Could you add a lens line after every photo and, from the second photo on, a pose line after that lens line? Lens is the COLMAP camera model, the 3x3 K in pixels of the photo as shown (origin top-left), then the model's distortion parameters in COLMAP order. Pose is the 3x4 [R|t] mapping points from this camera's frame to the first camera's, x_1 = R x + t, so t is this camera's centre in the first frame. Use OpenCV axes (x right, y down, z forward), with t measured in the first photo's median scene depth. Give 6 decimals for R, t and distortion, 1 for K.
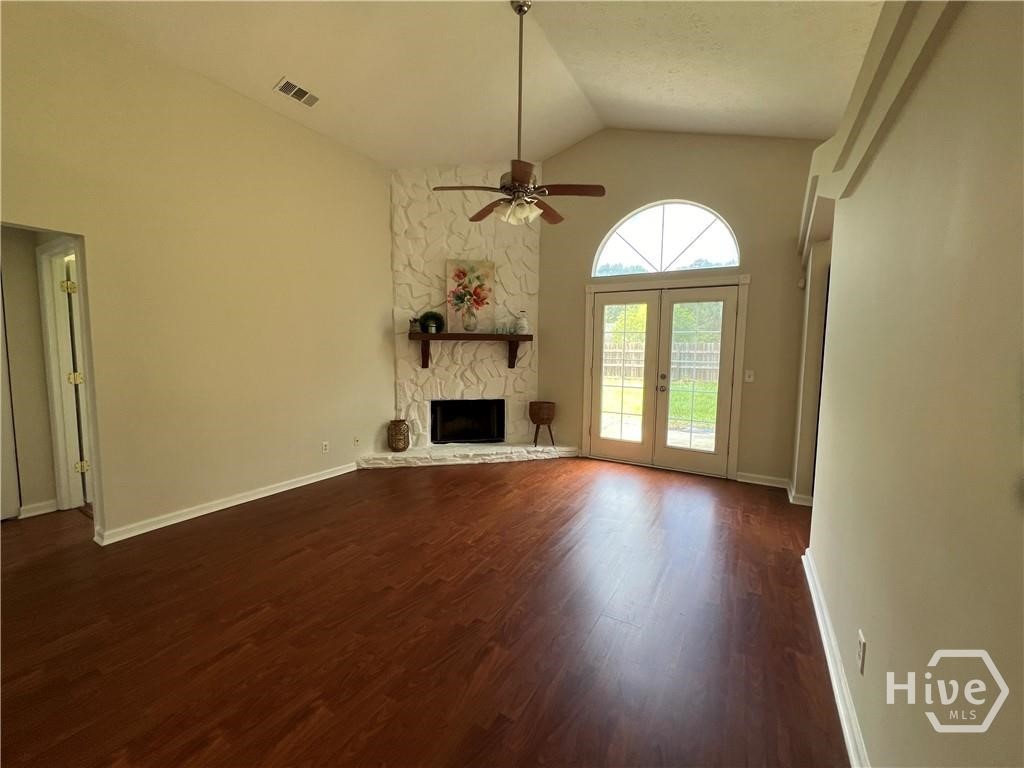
lens RADIAL K [[406.4, 0, 510.2], [0, 406.4, 382.0], [0, 0, 1]] dist [-0.011446, 0.000122]
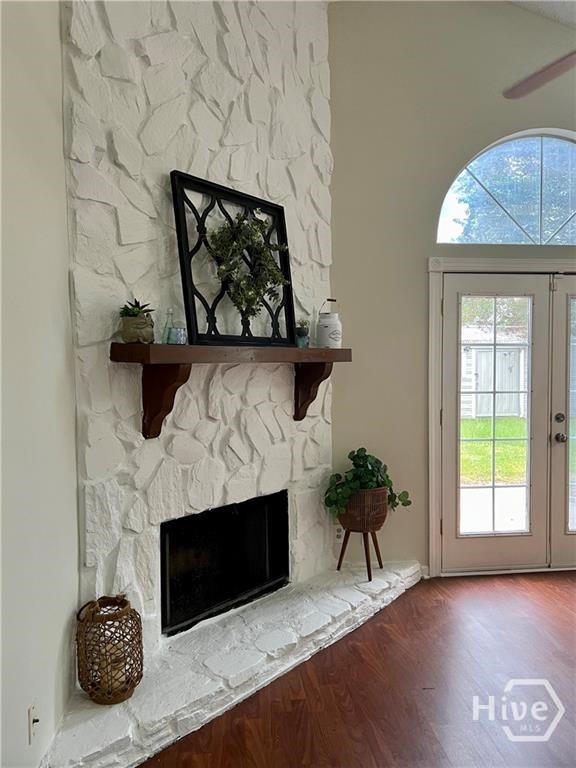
lens RADIAL K [[573.0, 0, 287.1], [0, 573.0, 387.2], [0, 0, 1]] dist [0.064342, -0.078030]
pose [[0.803307, -0.038615, 0.594312, -0.421903], [0.069206, 0.997188, -0.028751, -0.056828], [-0.591531, 0.064225, 0.803720, 0.503207]]
